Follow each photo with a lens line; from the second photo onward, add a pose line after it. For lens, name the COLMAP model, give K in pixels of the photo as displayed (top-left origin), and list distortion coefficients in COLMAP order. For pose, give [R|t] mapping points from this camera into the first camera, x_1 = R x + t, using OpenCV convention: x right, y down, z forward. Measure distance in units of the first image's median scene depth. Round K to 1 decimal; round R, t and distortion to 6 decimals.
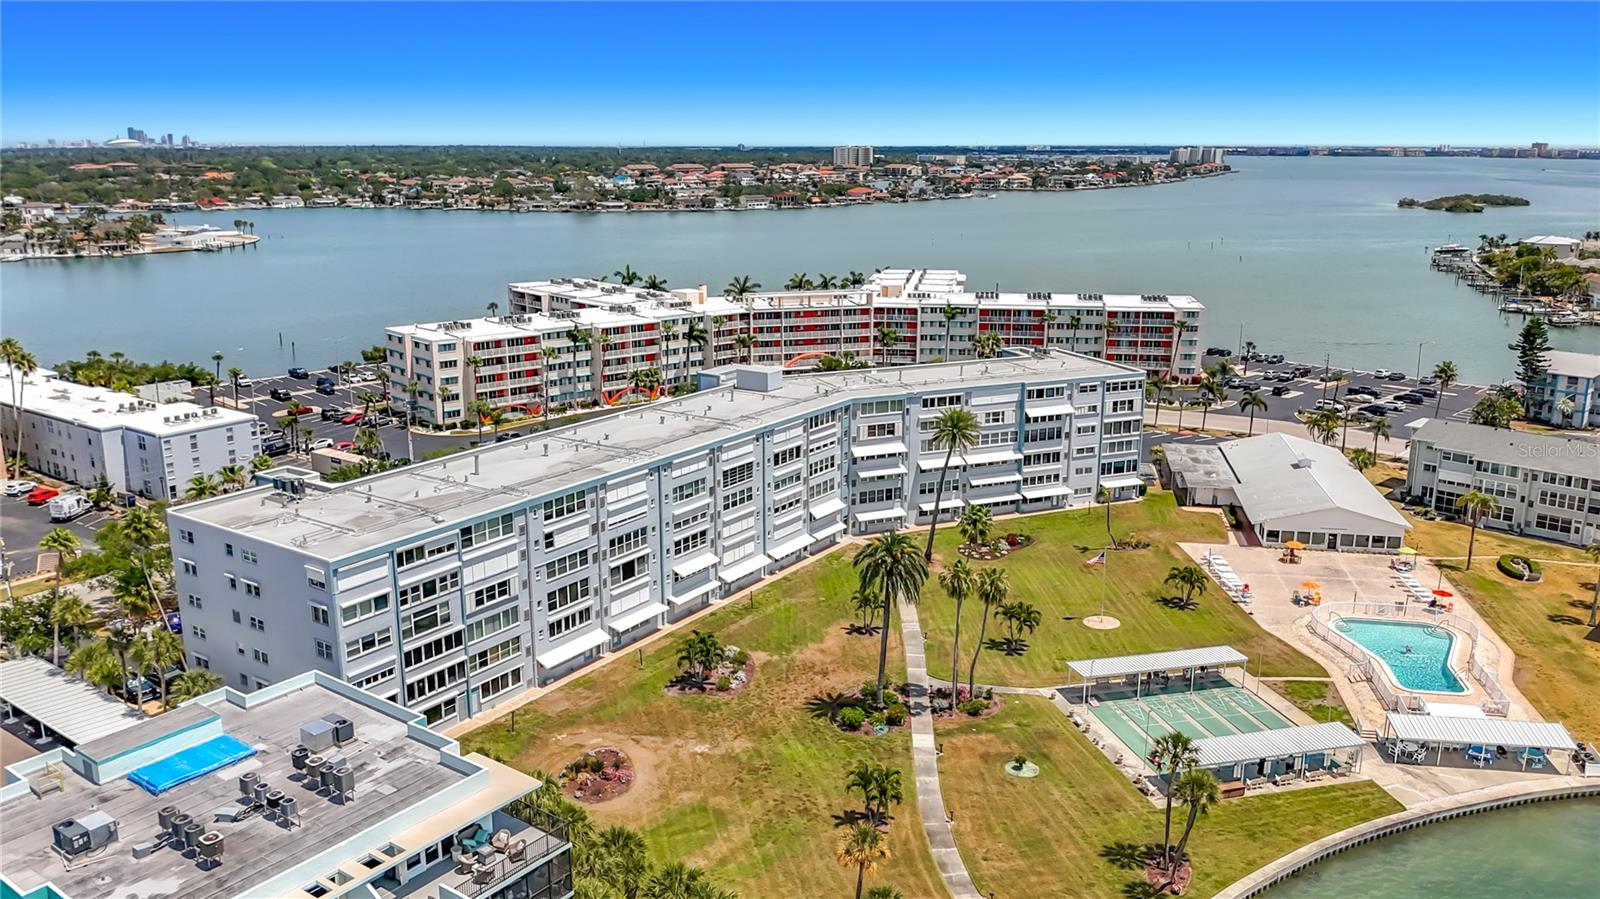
lens RADIAL K [[1224.2, 0, 796.9], [0, 1224.2, 456.4], [0, 0, 1]] dist [0.036028, -0.094433]
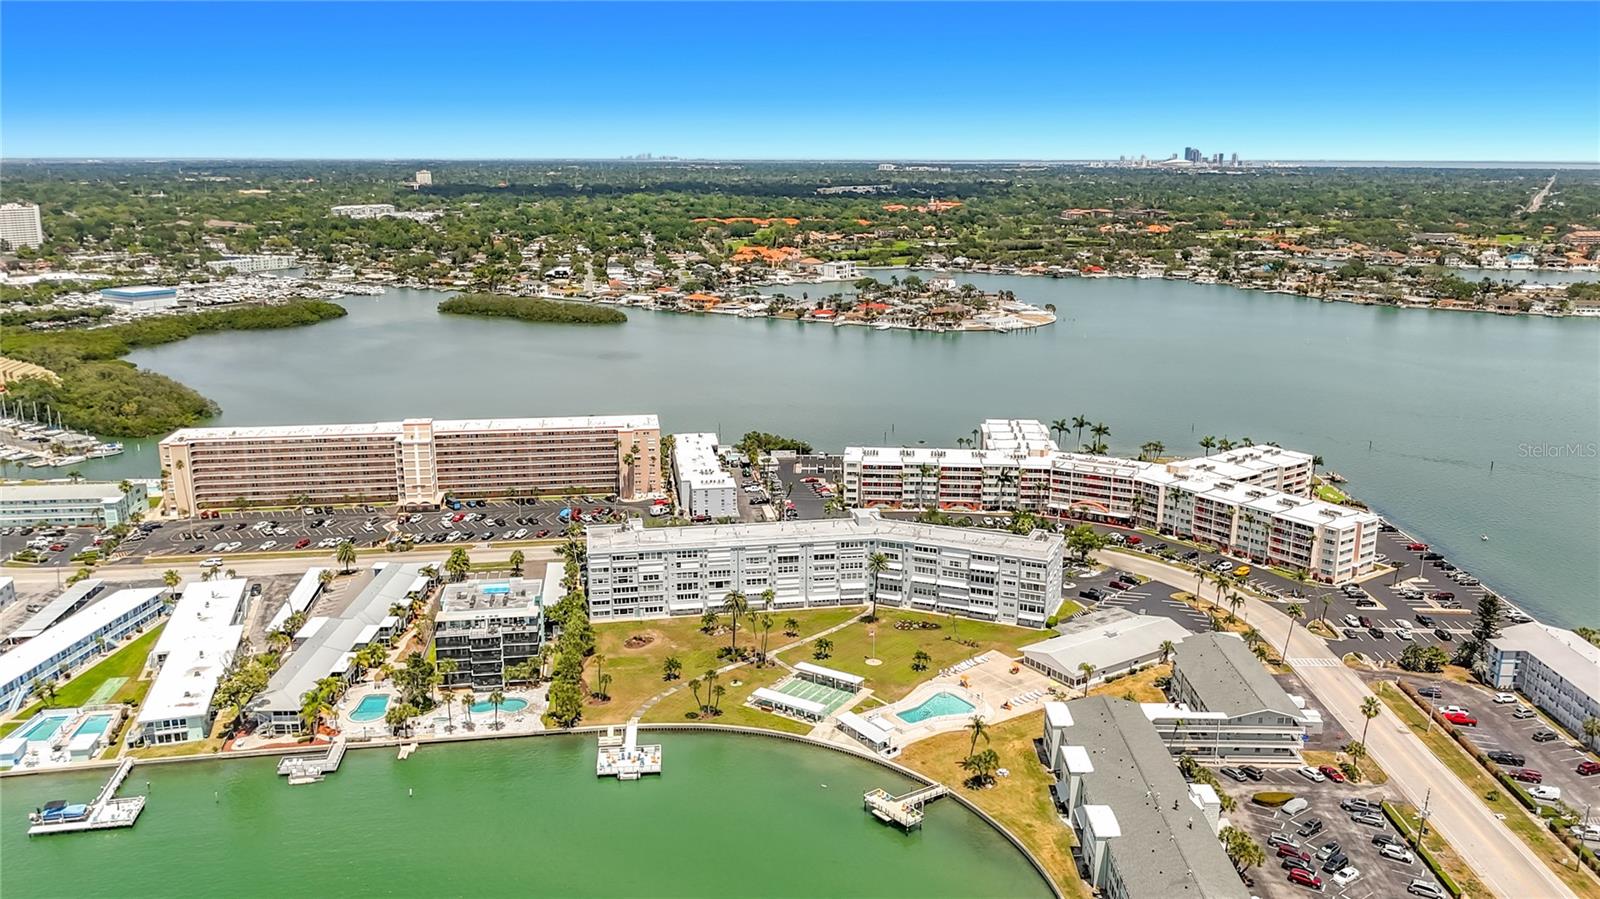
lens RADIAL K [[1213.4, 0, 800.7], [0, 1213.4, 426.2], [0, 0, 1]] dist [0.077148, -0.146016]
pose [[0.700059, 0.157394, -0.696523, 1.339609], [-0.179849, 0.982826, 0.041329, -0.291383], [0.691066, 0.096336, 0.716343, -0.590504]]
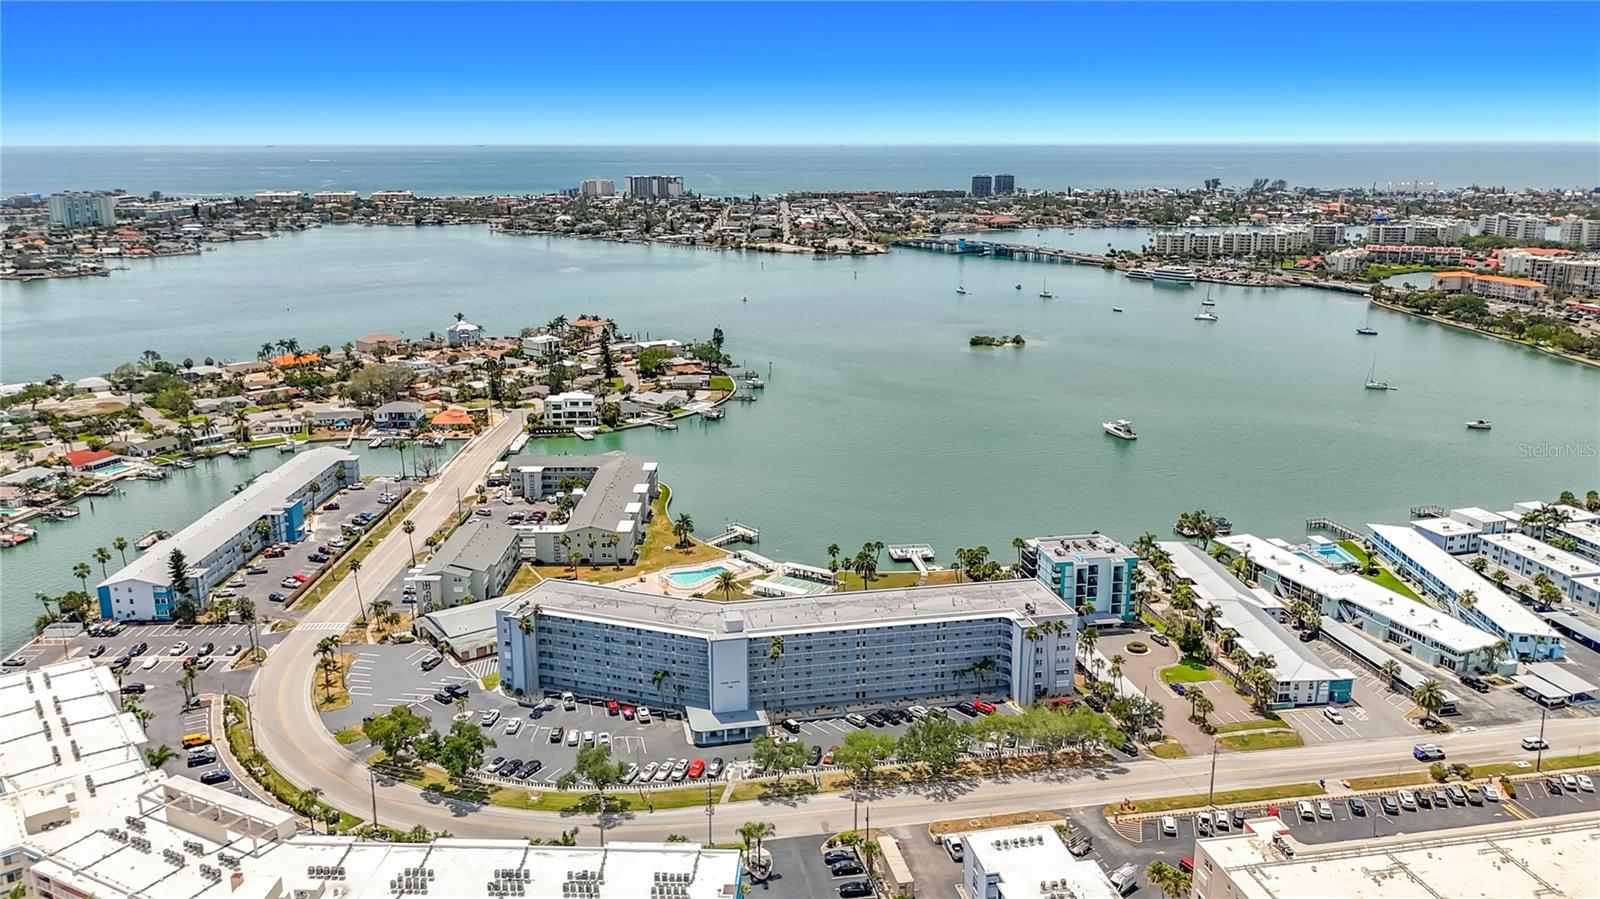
lens RADIAL K [[1220.8, 0, 801.3], [0, 1220.8, 453.7], [0, 0, 1]] dist [0.037294, -0.050585]
pose [[-0.728211, -0.172533, 0.663280, -1.150880], [0.168687, 0.892900, 0.417462, -0.941489], [-0.664269, 0.415887, -0.621116, 1.884447]]
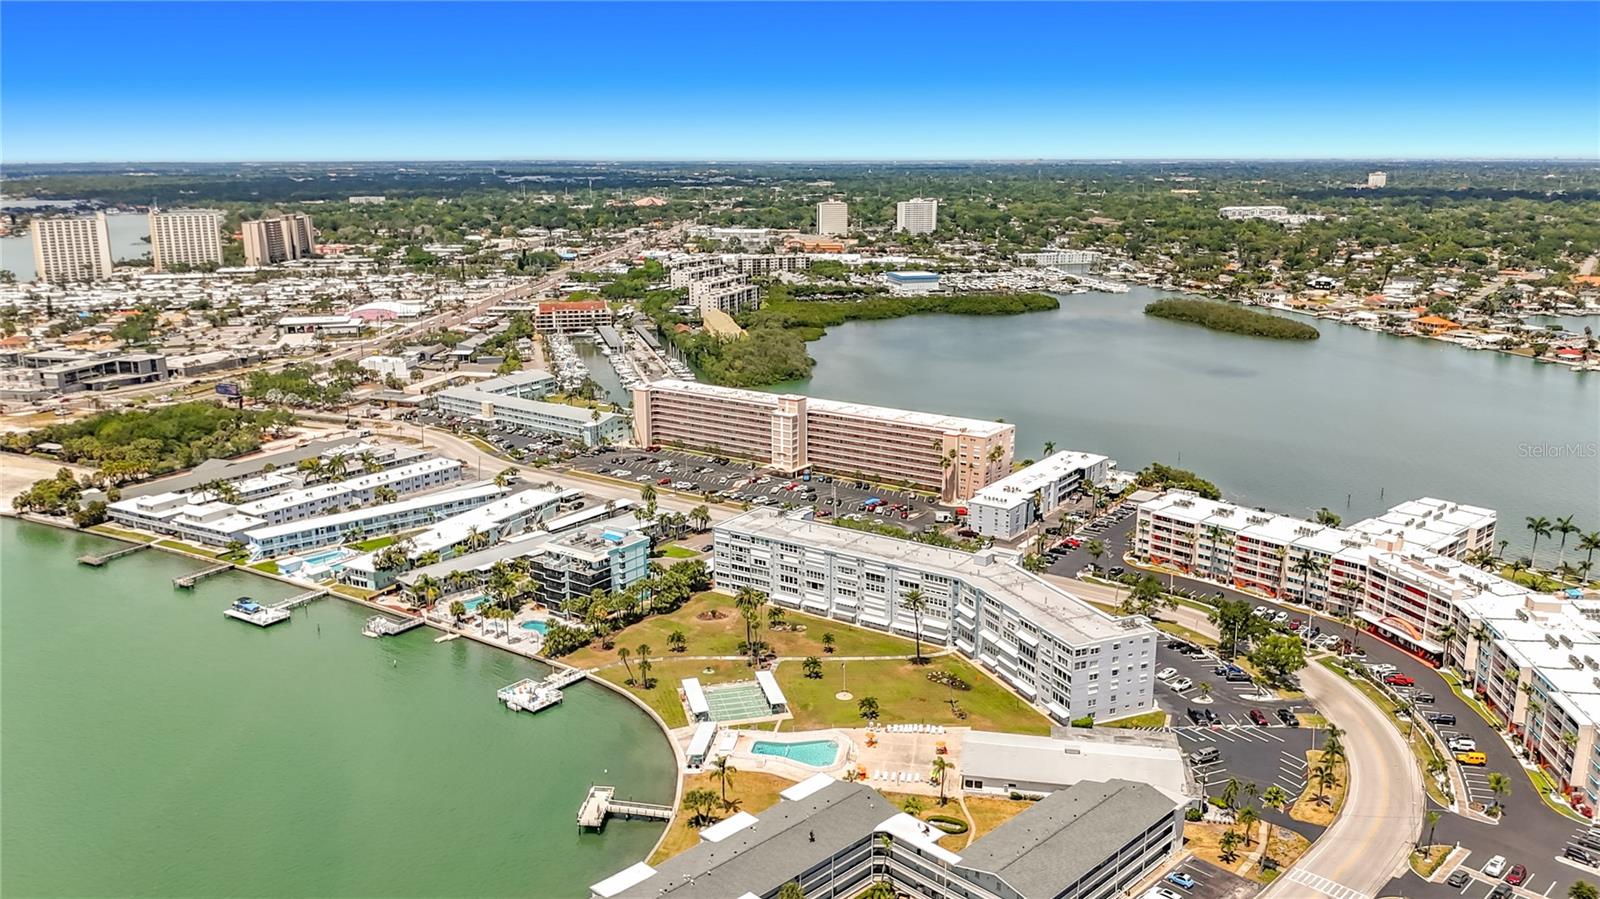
lens RADIAL K [[1220.8, 0, 801.3], [0, 1220.8, 453.7], [0, 0, 1]] dist [0.037294, -0.050585]
pose [[-0.001845, 0.237357, -0.971421, 1.792061], [-0.244221, 0.941900, 0.230608, -0.589949], [0.969718, 0.237666, 0.056230, 0.588684]]
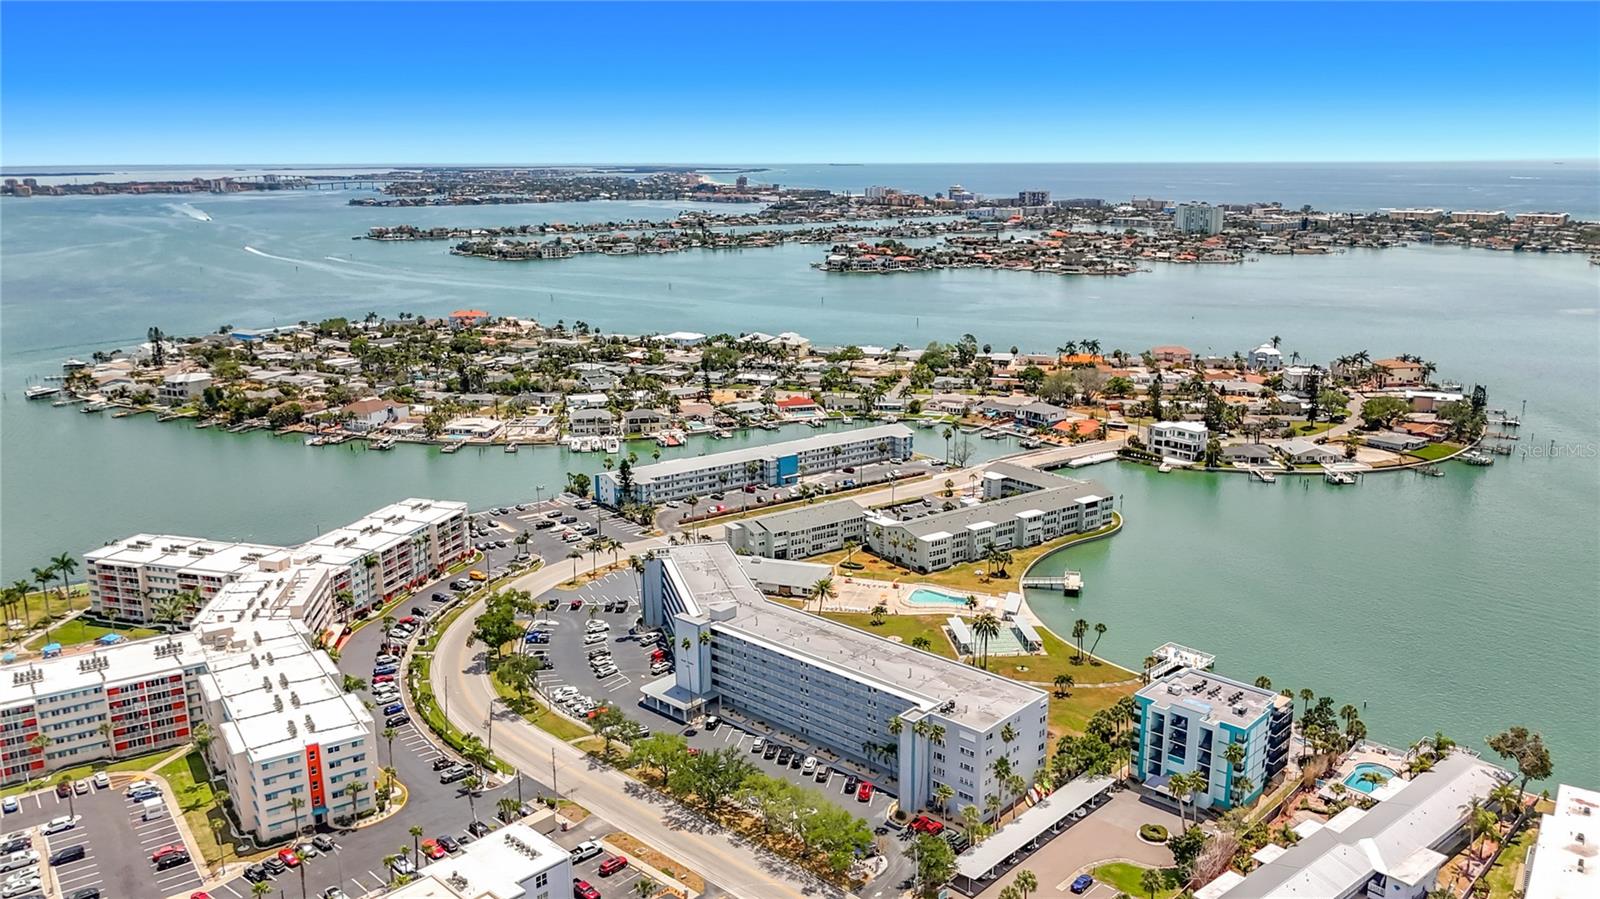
lens RADIAL K [[1225.8, 0, 798.0], [0, 1225.8, 448.7], [0, 0, 1]] dist [0.087876, -0.212584]
pose [[0.137211, -0.230661, 0.963311, -1.635143], [0.248545, 0.949414, 0.191931, -0.591551], [-0.958853, 0.213091, 0.187600, 0.538628]]
